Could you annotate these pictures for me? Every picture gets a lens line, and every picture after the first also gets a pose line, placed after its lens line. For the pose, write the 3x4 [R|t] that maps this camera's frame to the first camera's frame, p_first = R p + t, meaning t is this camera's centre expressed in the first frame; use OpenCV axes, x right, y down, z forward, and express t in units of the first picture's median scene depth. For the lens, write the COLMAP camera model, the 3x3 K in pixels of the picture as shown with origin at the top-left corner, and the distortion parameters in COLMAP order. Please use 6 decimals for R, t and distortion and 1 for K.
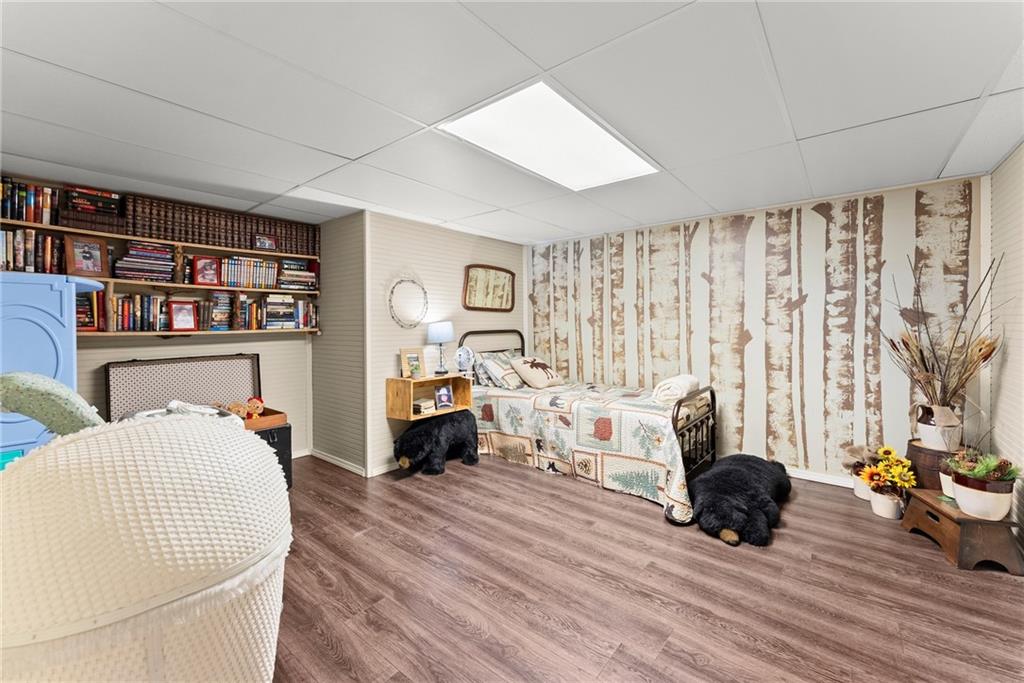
lens RADIAL K [[413.7, 0, 513.7], [0, 413.7, 330.5], [0, 0, 1]] dist [0.001211, -0.000256]
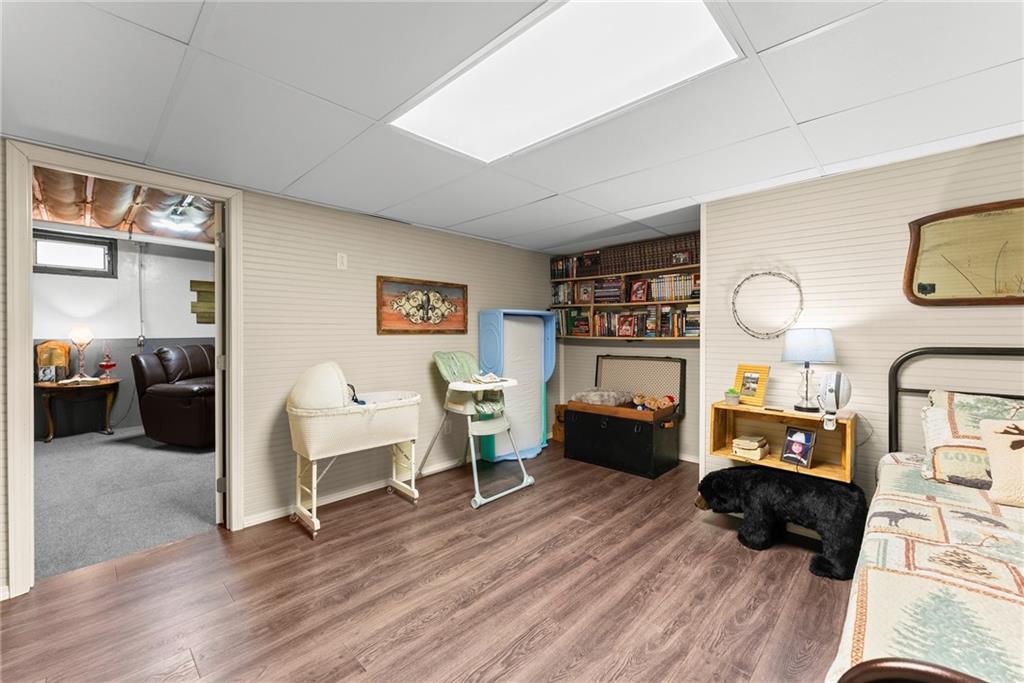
lens RADIAL K [[413.7, 0, 513.5], [0, 413.7, 338.4], [0, 0, 1]] dist [0.001211, -0.000256]
pose [[-0.080525, 0.018582, -0.996579, 0.642925], [-0.015443, 0.999683, 0.019887, -0.016329], [0.996633, 0.016991, -0.080213, 0.773112]]
